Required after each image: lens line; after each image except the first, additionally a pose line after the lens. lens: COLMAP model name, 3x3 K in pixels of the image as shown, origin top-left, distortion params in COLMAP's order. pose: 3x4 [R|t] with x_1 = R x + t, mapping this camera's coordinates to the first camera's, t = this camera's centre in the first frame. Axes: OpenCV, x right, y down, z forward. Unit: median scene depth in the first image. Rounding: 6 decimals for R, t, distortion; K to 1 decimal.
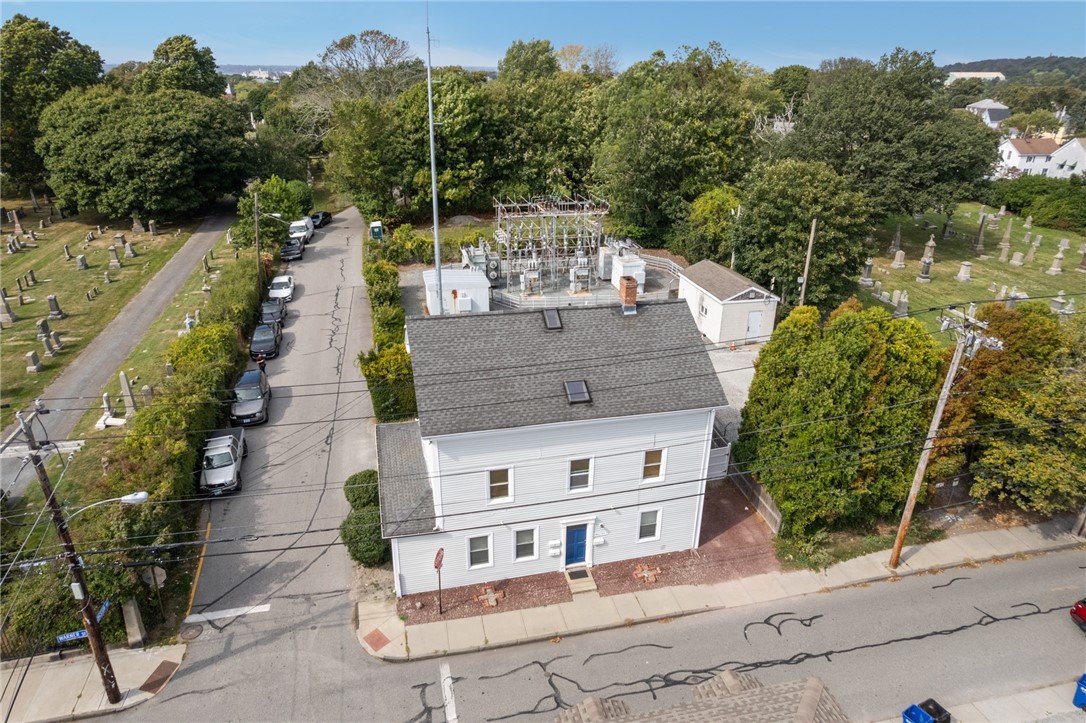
lens RADIAL K [[692.3, 0, 541.3], [0, 692.3, 361.2], [0, 0, 1]] dist [-0.075647, 0.068209]
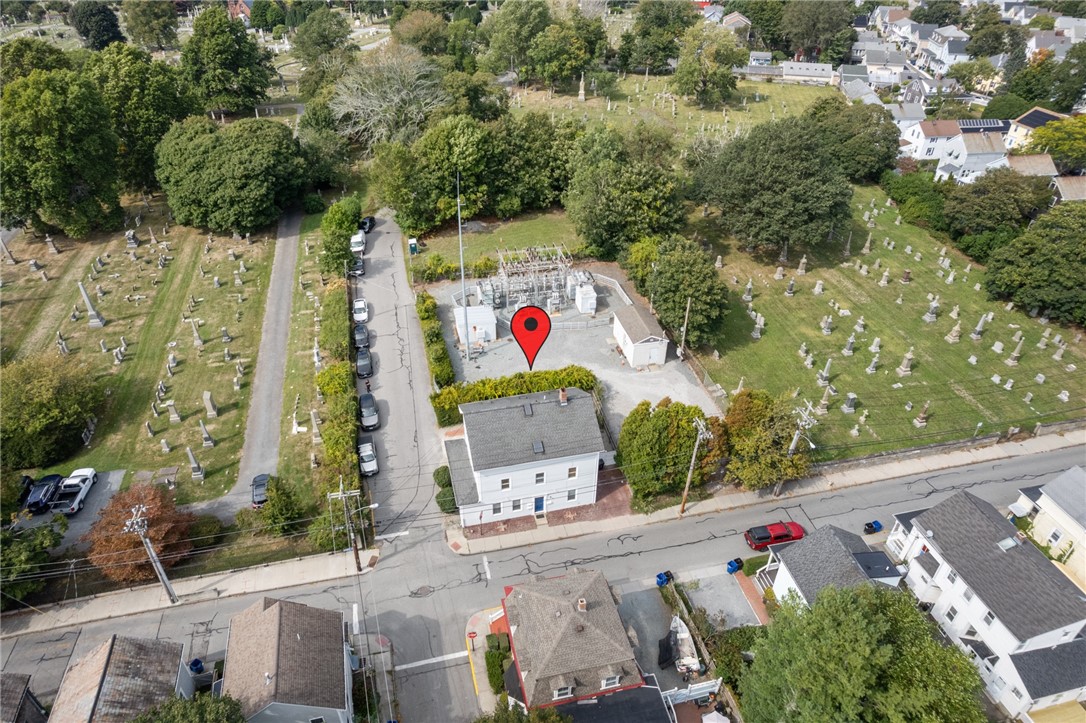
lens RADIAL K [[692.3, 0, 541.3], [0, 692.3, 361.2], [0, 0, 1]] dist [-0.075647, 0.068209]
pose [[0.999999, -0.000927, 0.000633, 0.035647], [0.000775, 0.978041, 0.208412, -0.425162], [-0.000812, -0.208411, 0.978041, -0.717416]]
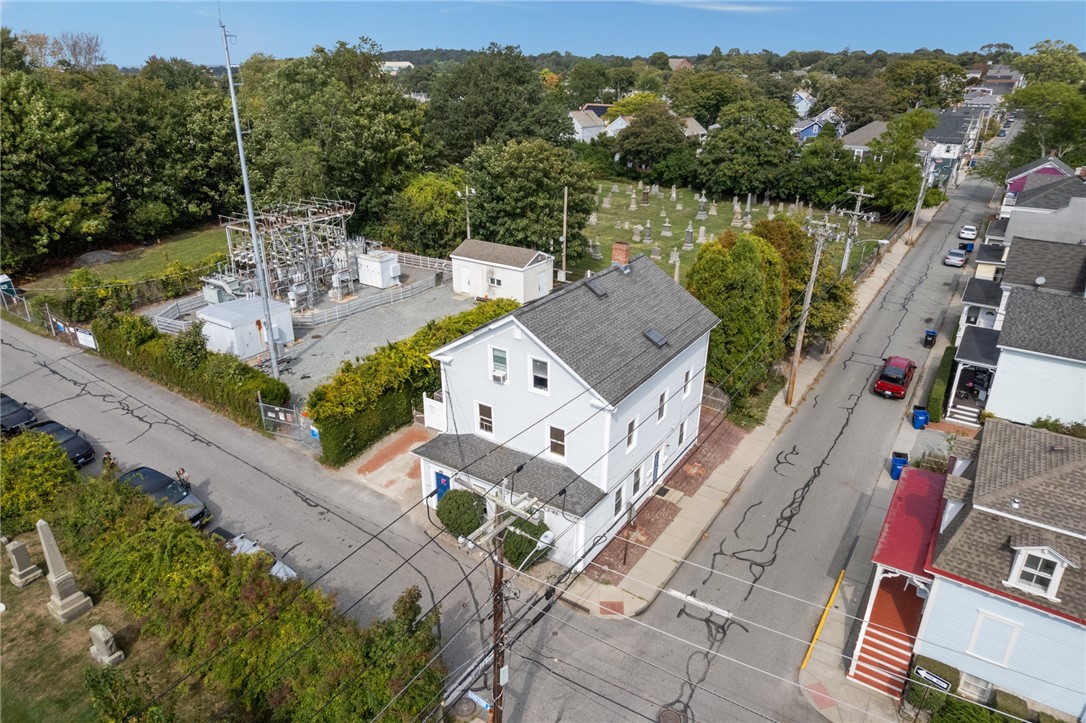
lens RADIAL K [[692.3, 0, 541.3], [0, 692.3, 361.2], [0, 0, 1]] dist [-0.075647, 0.068209]
pose [[0.731683, -0.276927, 0.622857, -0.494502], [0.270820, 0.956643, 0.107193, -0.057575], [-0.625537, 0.090251, 0.774957, 0.117780]]
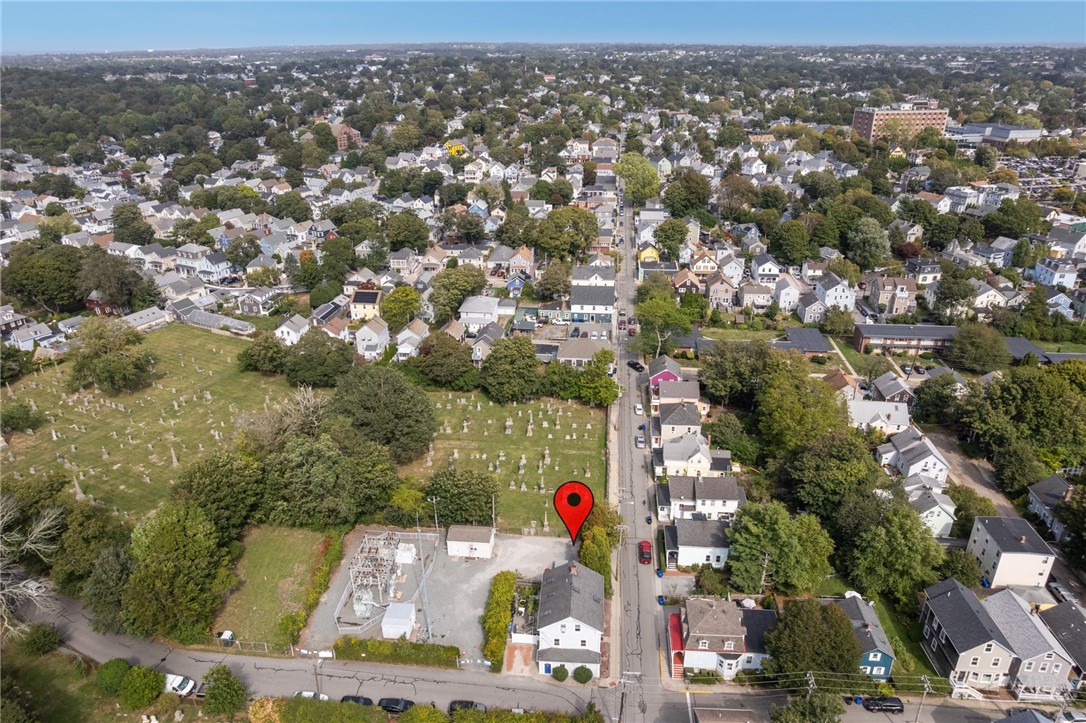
lens RADIAL K [[710.4, 0, 543.0], [0, 710.4, 361.5], [0, 0, 1]] dist [-0.077302, 0.073402]
pose [[0.308871, -0.403410, 0.861312, -1.706947], [0.383395, 0.881566, 0.275409, -1.370522], [-0.870406, 0.245156, 0.426956, -0.445677]]
